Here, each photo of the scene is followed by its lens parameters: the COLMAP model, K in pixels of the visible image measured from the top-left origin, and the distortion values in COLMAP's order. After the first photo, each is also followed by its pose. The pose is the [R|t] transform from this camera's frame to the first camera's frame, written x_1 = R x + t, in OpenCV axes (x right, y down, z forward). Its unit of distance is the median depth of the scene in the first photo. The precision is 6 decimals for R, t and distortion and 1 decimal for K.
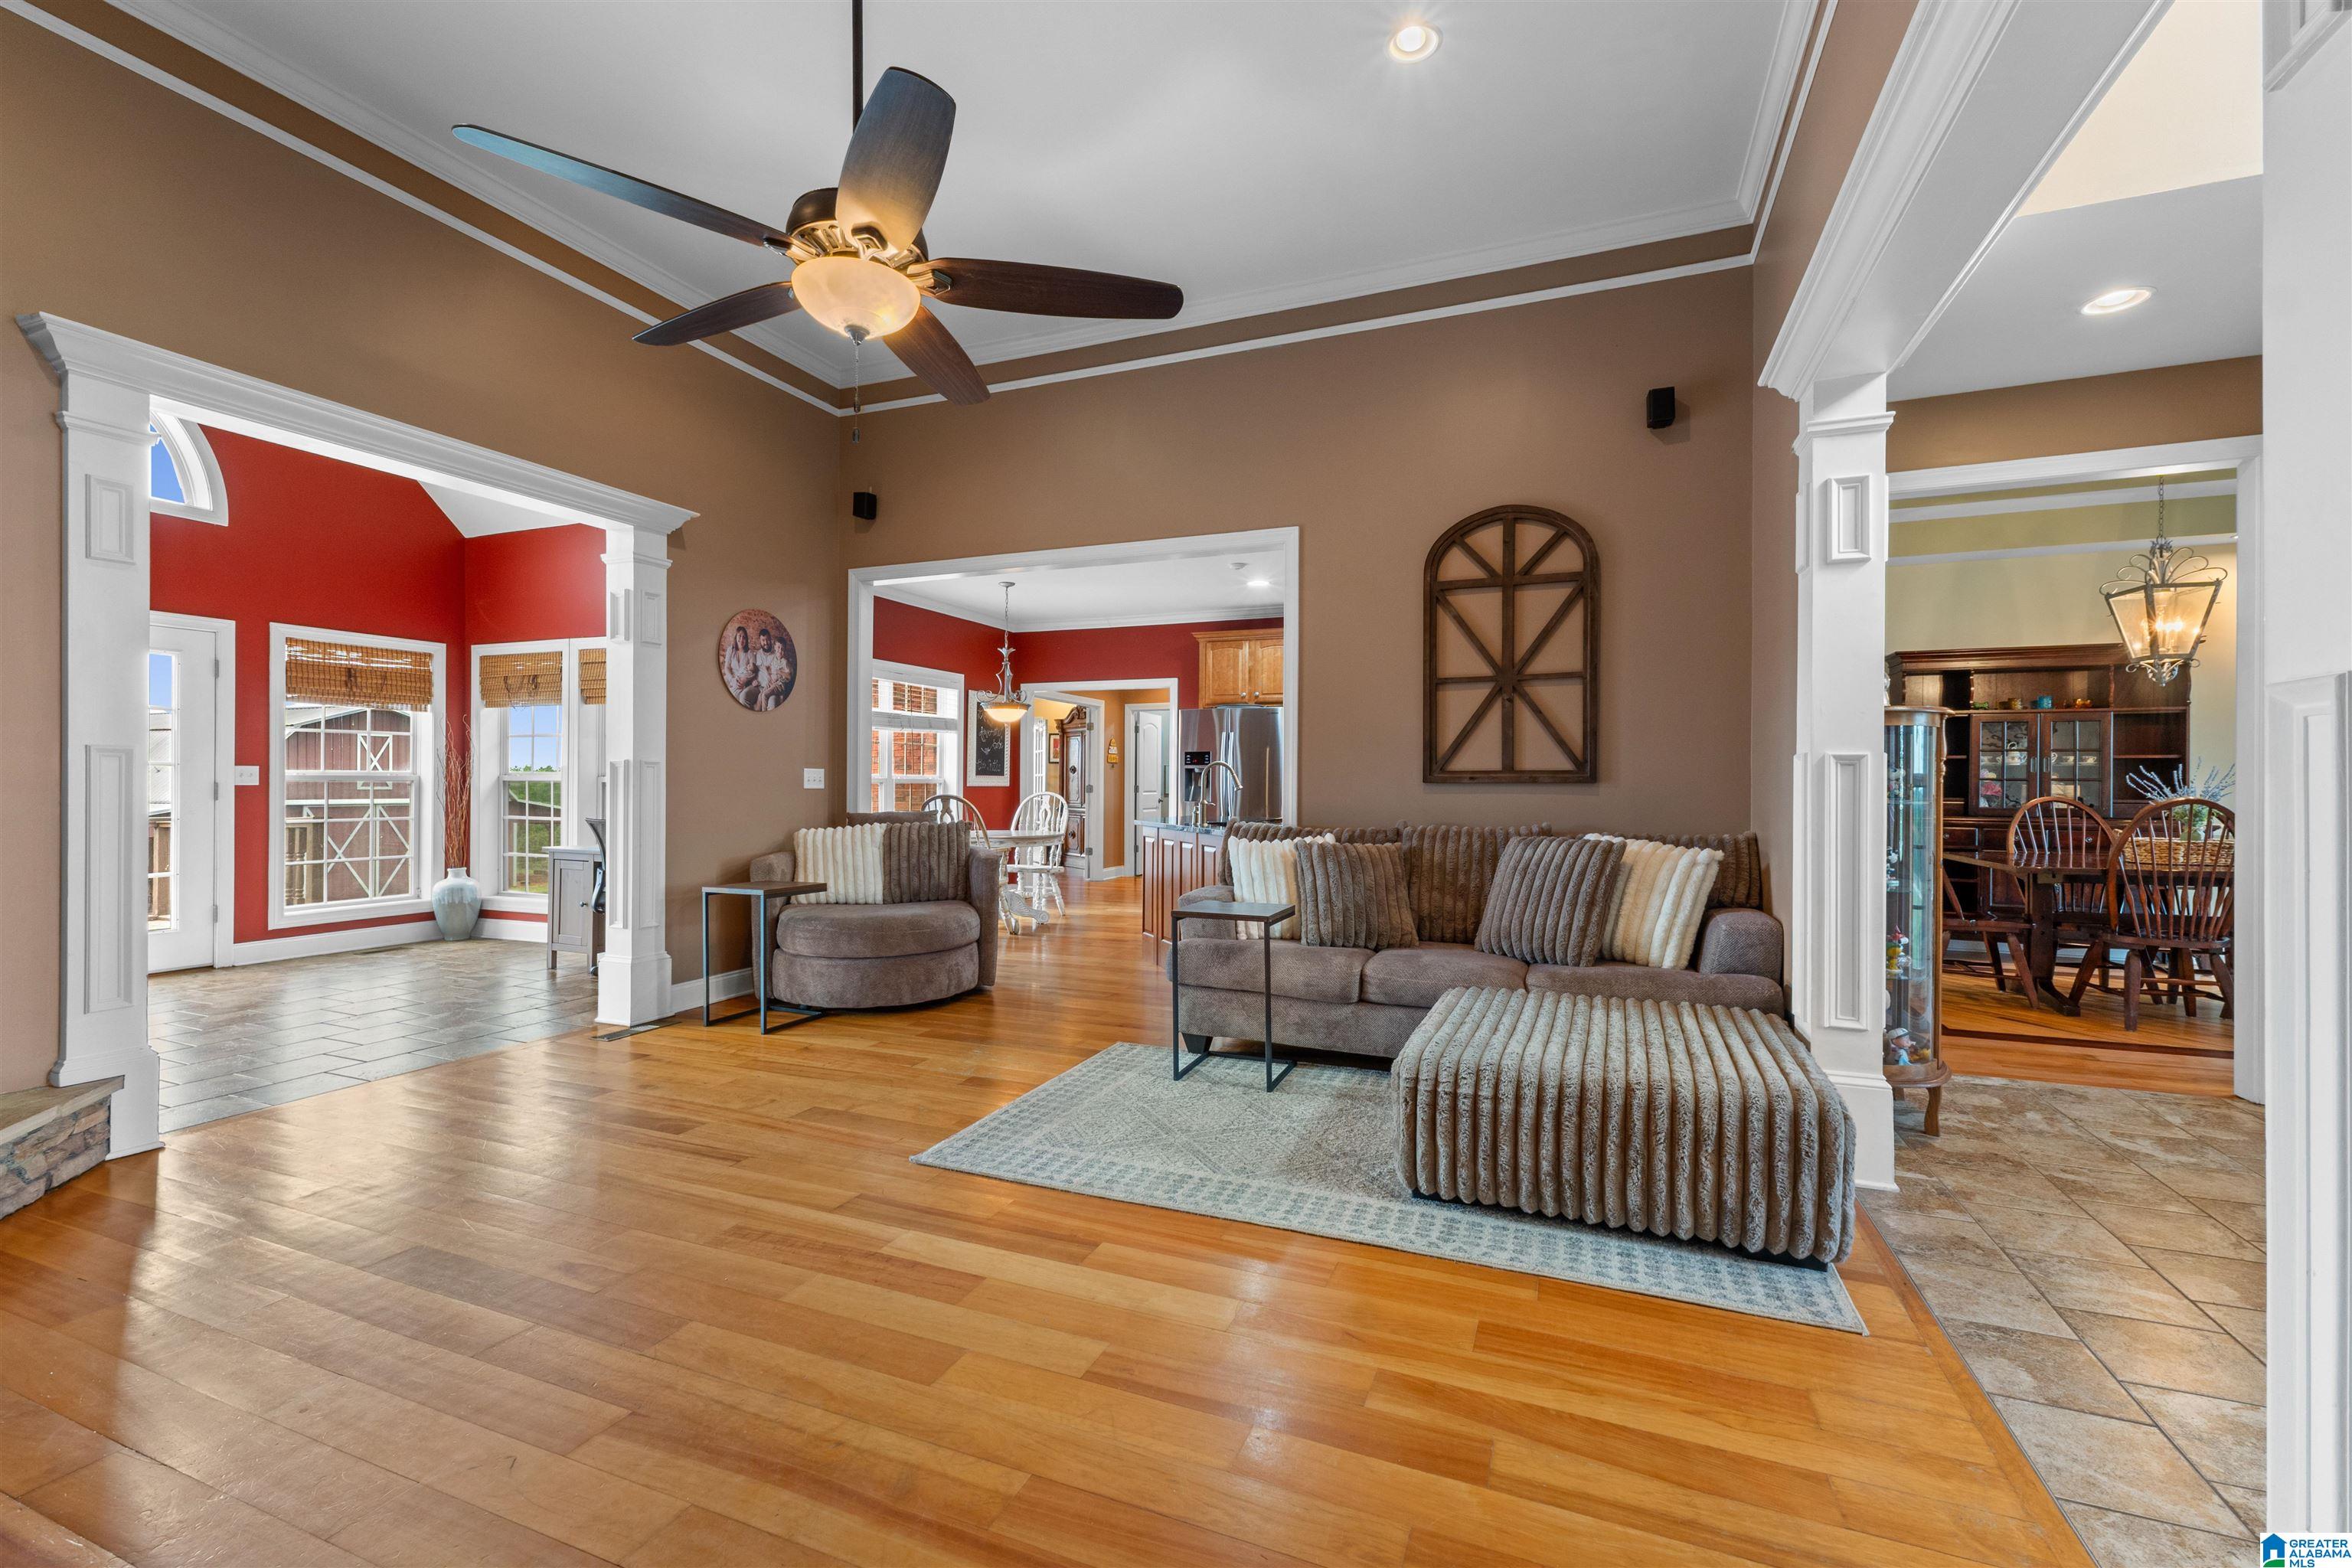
lens RADIAL K [[991.6, 0, 1180.1], [0, 991.6, 784.2], [0, 0, 1]] dist [0.007497, -0.000787]
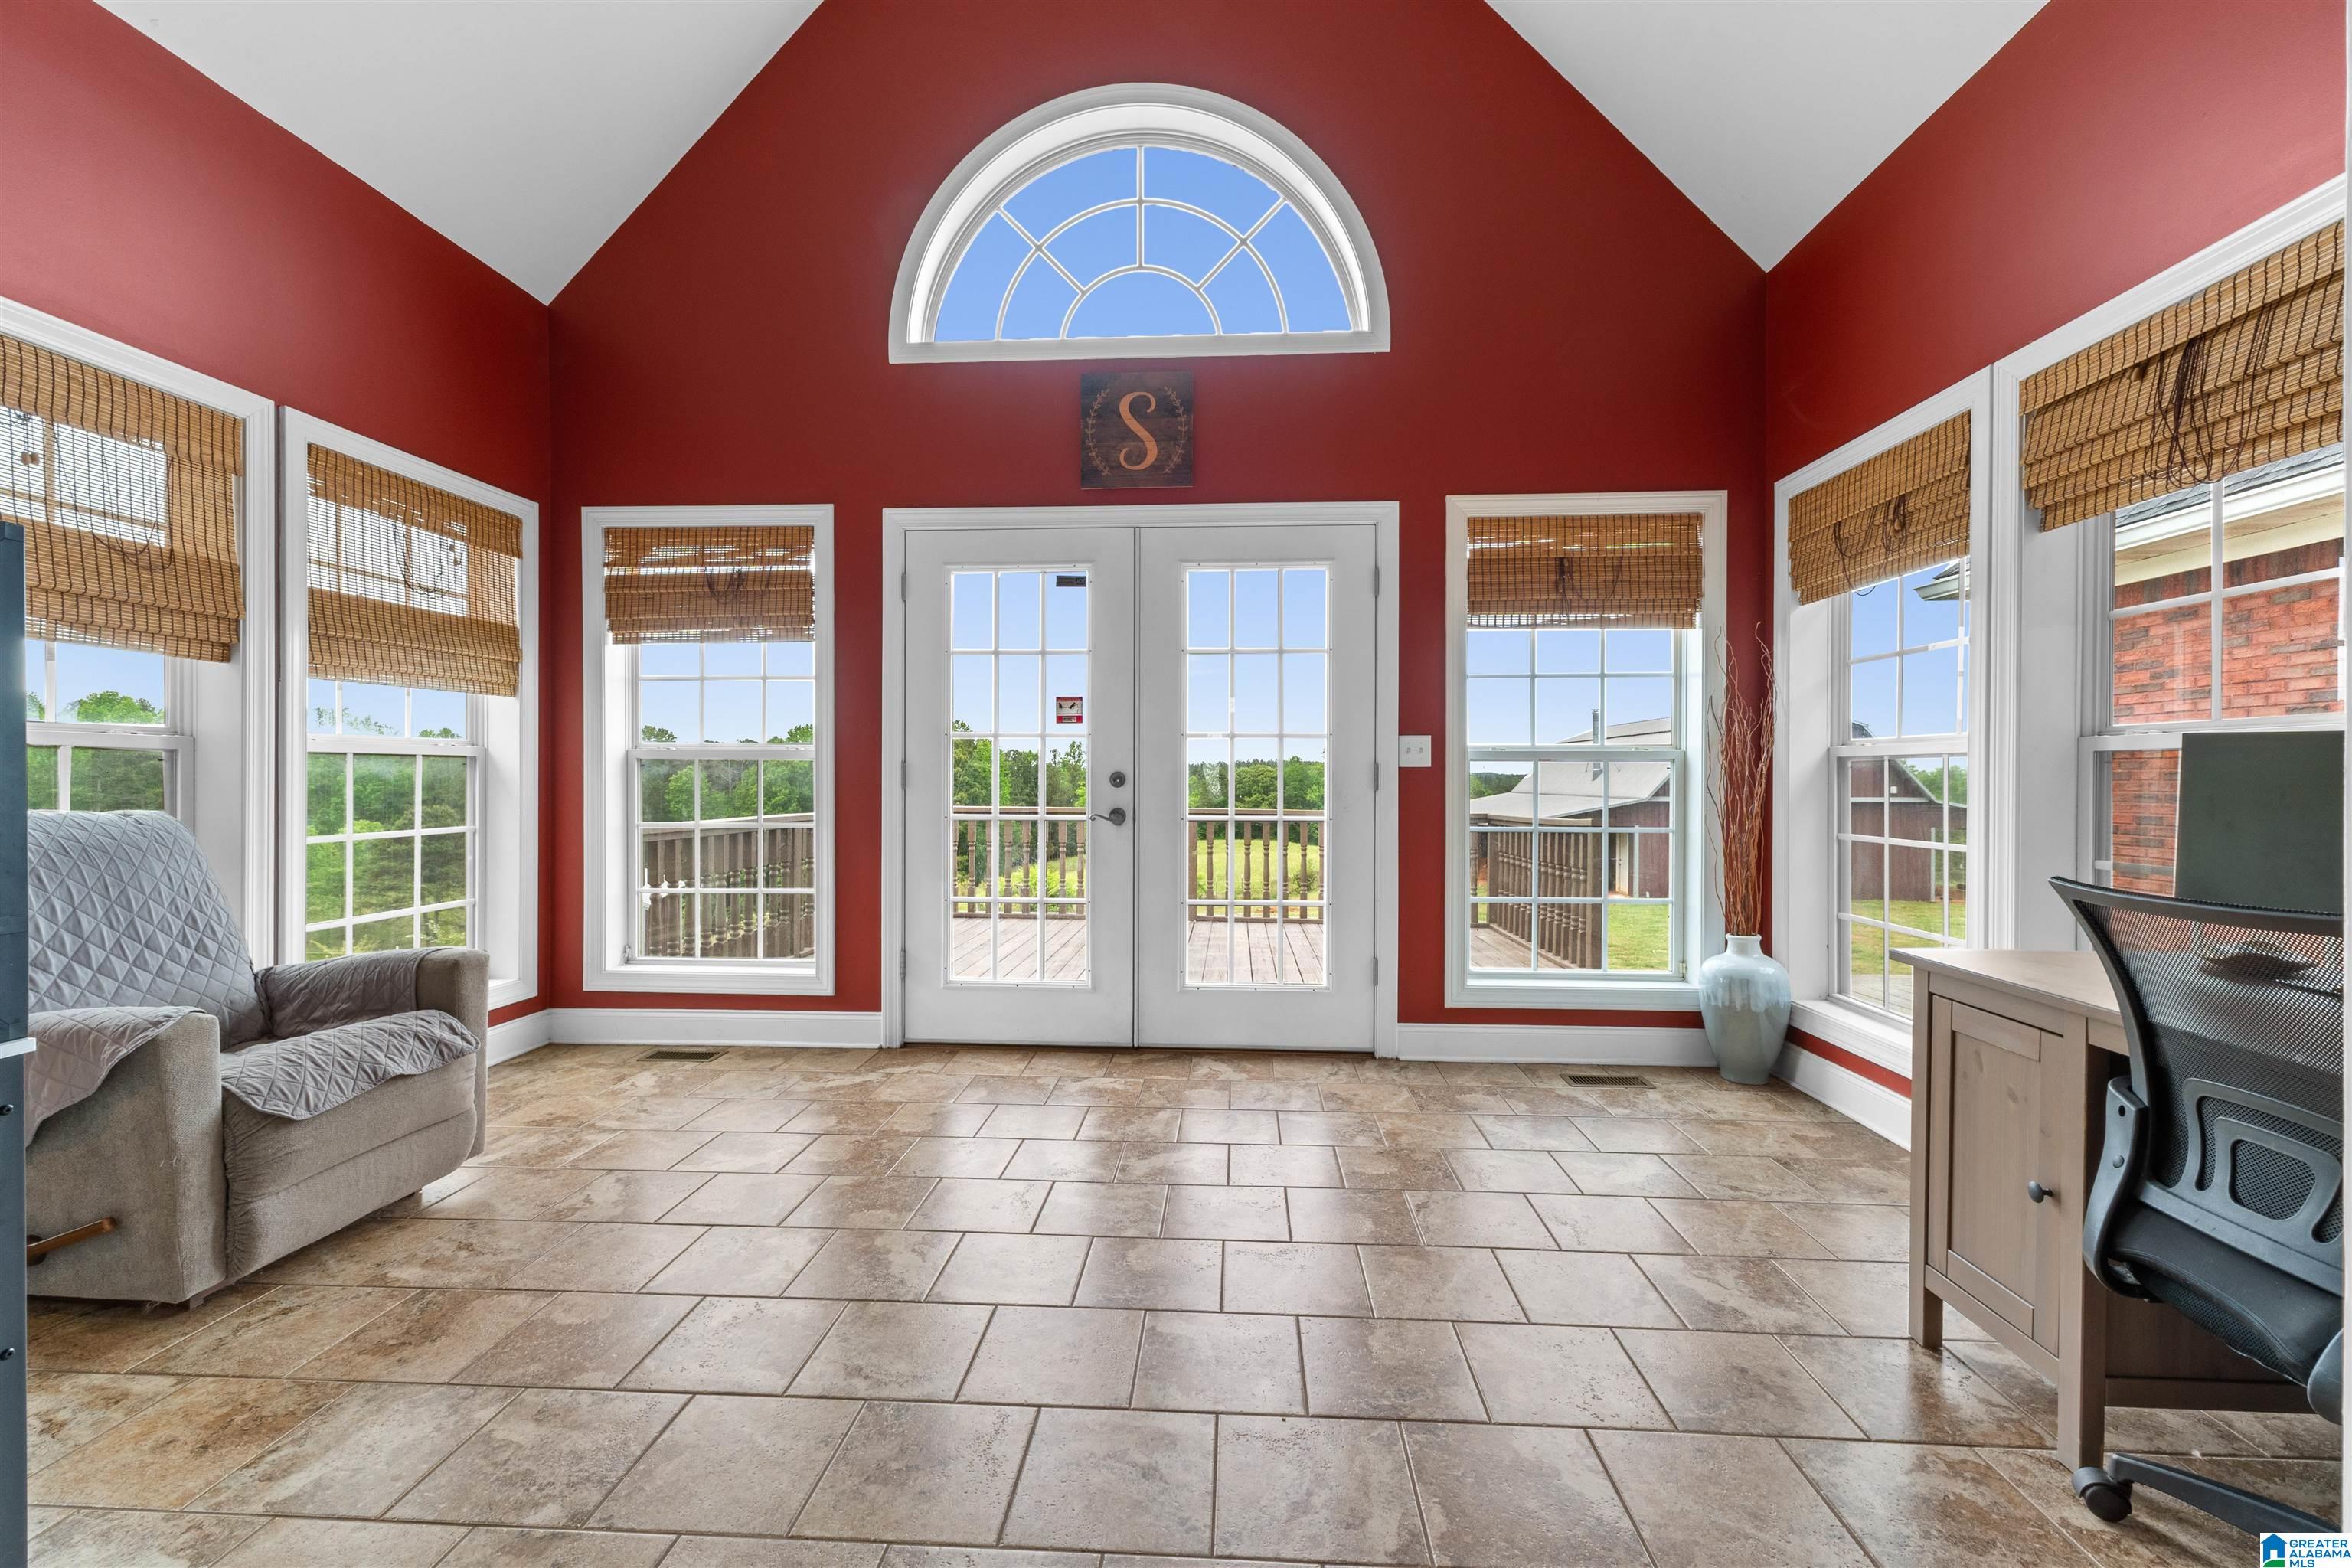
lens RADIAL K [[991.6, 0, 1182.2], [0, 991.6, 777.6], [0, 0, 1]] dist [0.007497, -0.000787]
pose [[0.322273, -0.002668, -0.946643, -0.499070], [-0.001887, 0.999992, -0.003461, 0.011992], [0.946645, 0.002902, 0.322265, 0.825036]]
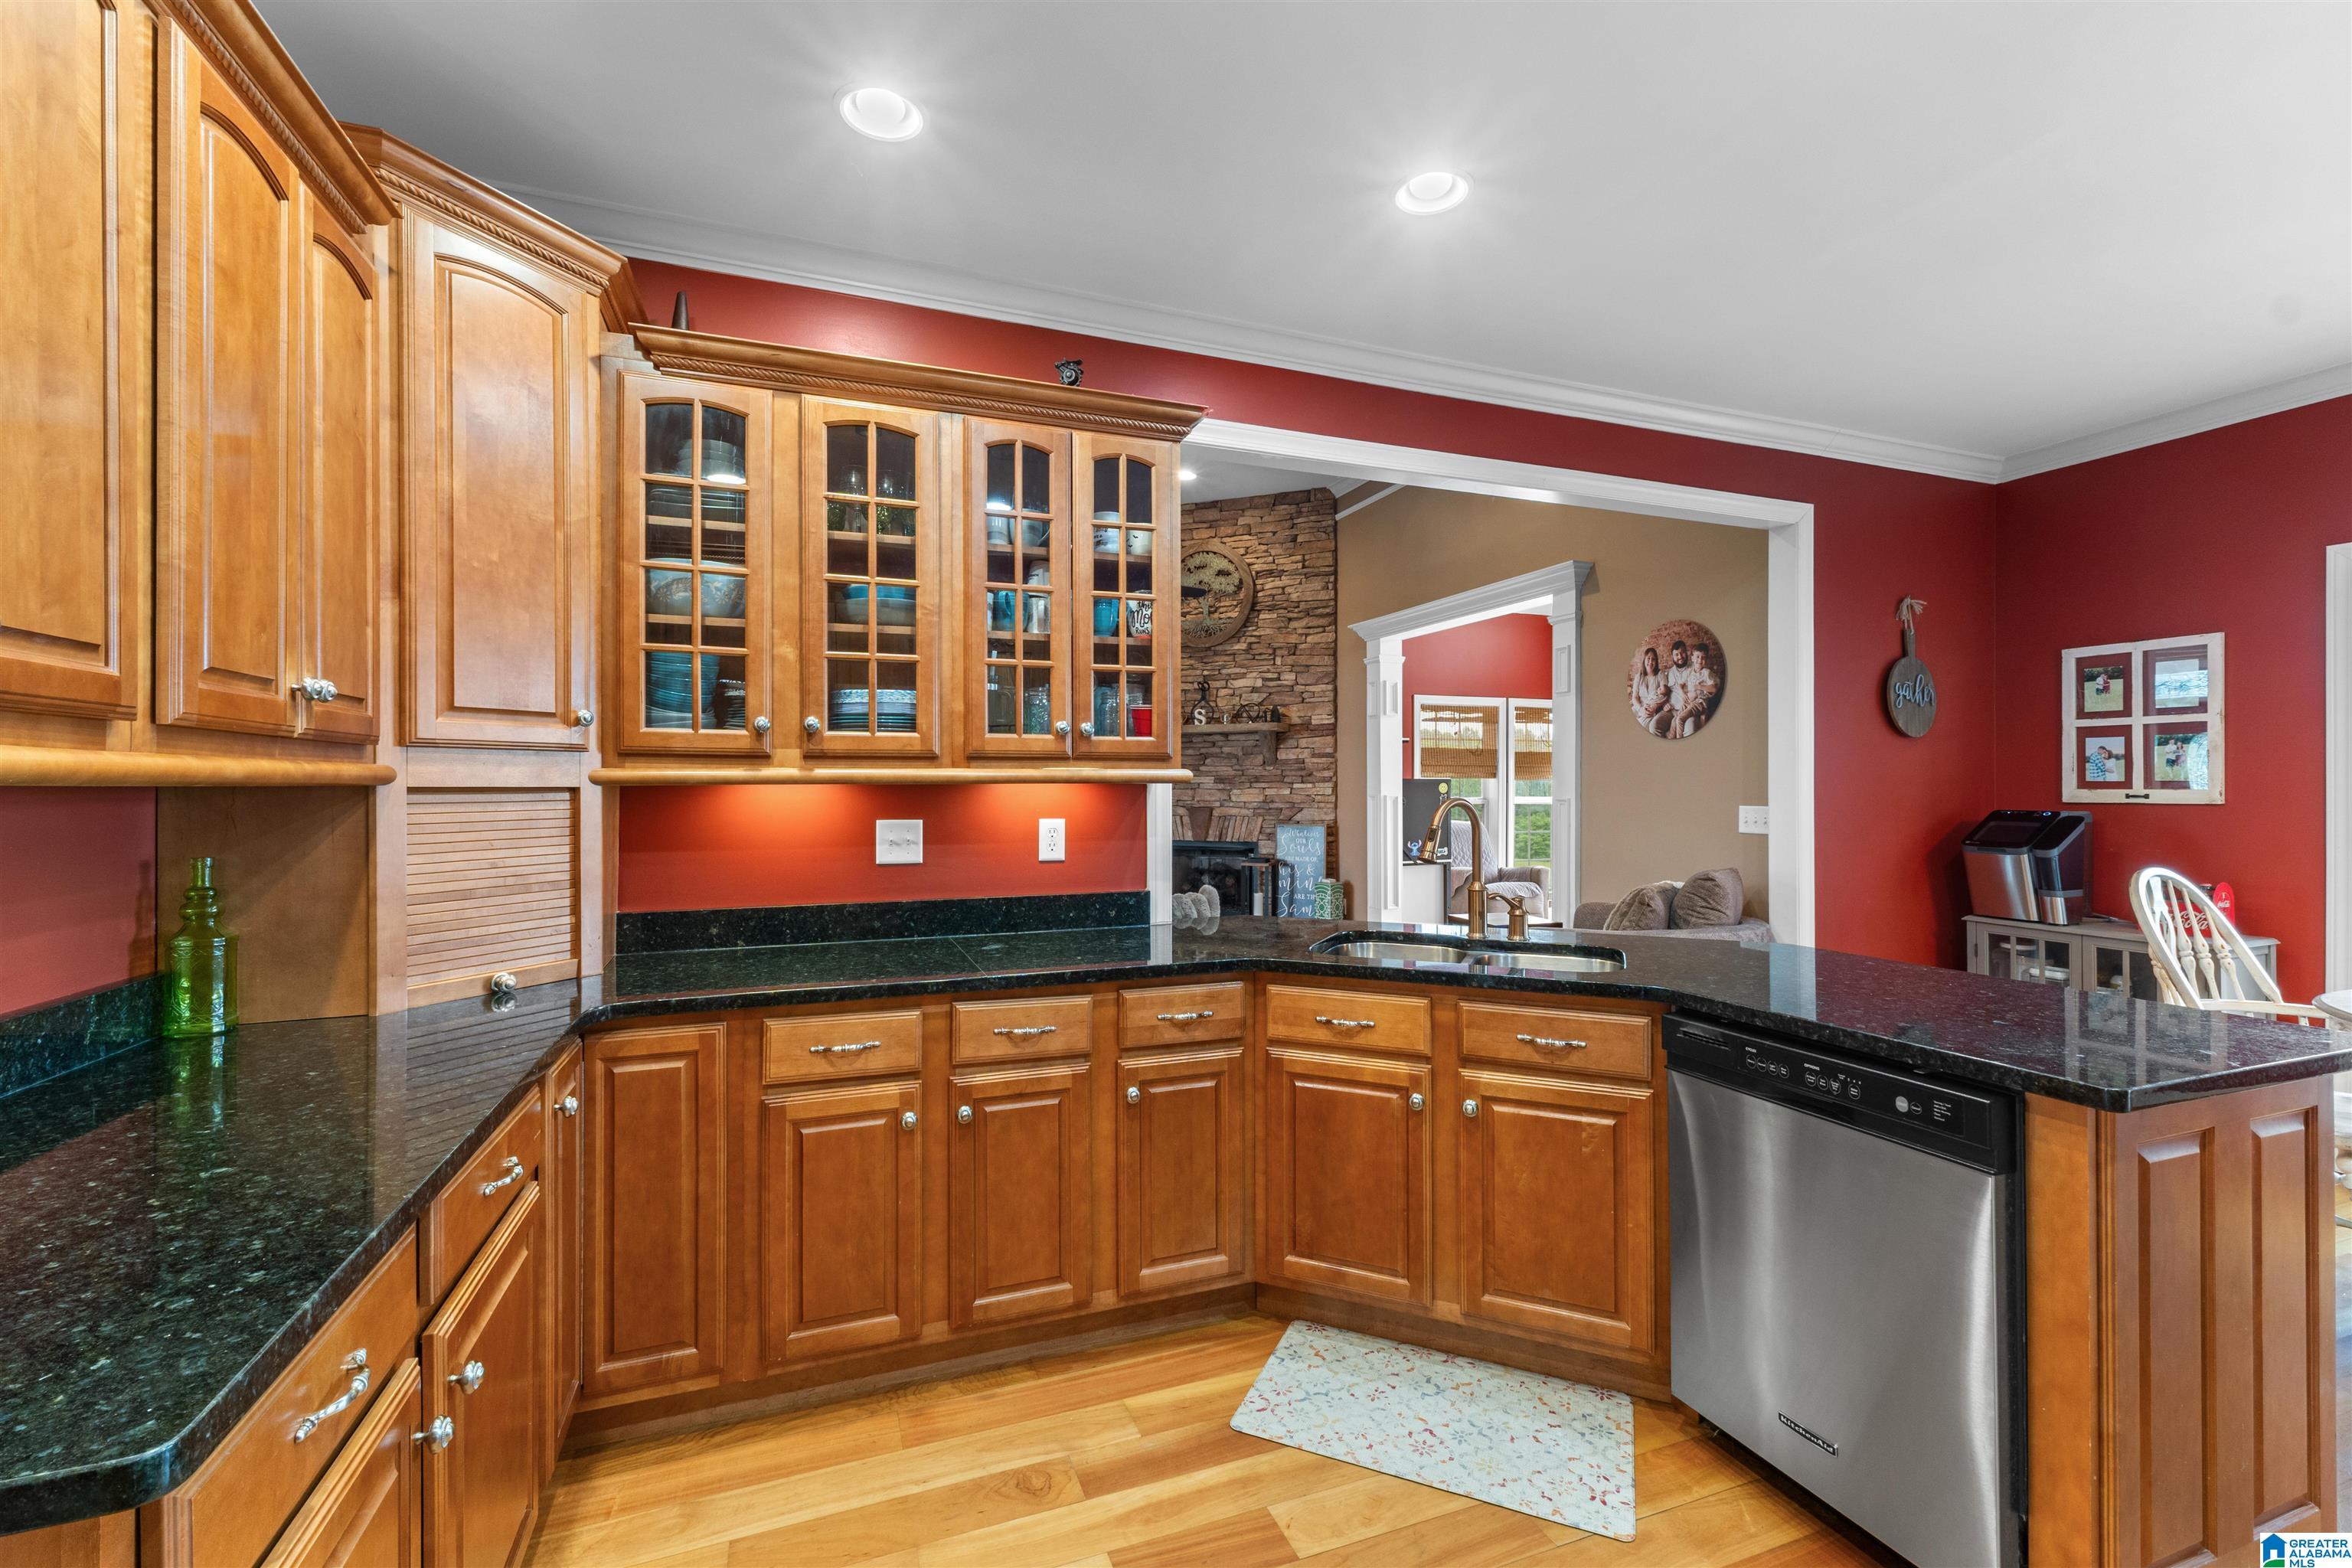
lens RADIAL K [[991.6, 0, 1166.8], [0, 991.6, 780.7], [0, 0, 1]] dist [0.007497, -0.000787]
pose [[-0.738173, -0.007598, -0.674568, 0.523383], [-0.003294, 0.999965, -0.007659, -0.032193], [0.674603, -0.003432, -0.738173, 1.465793]]
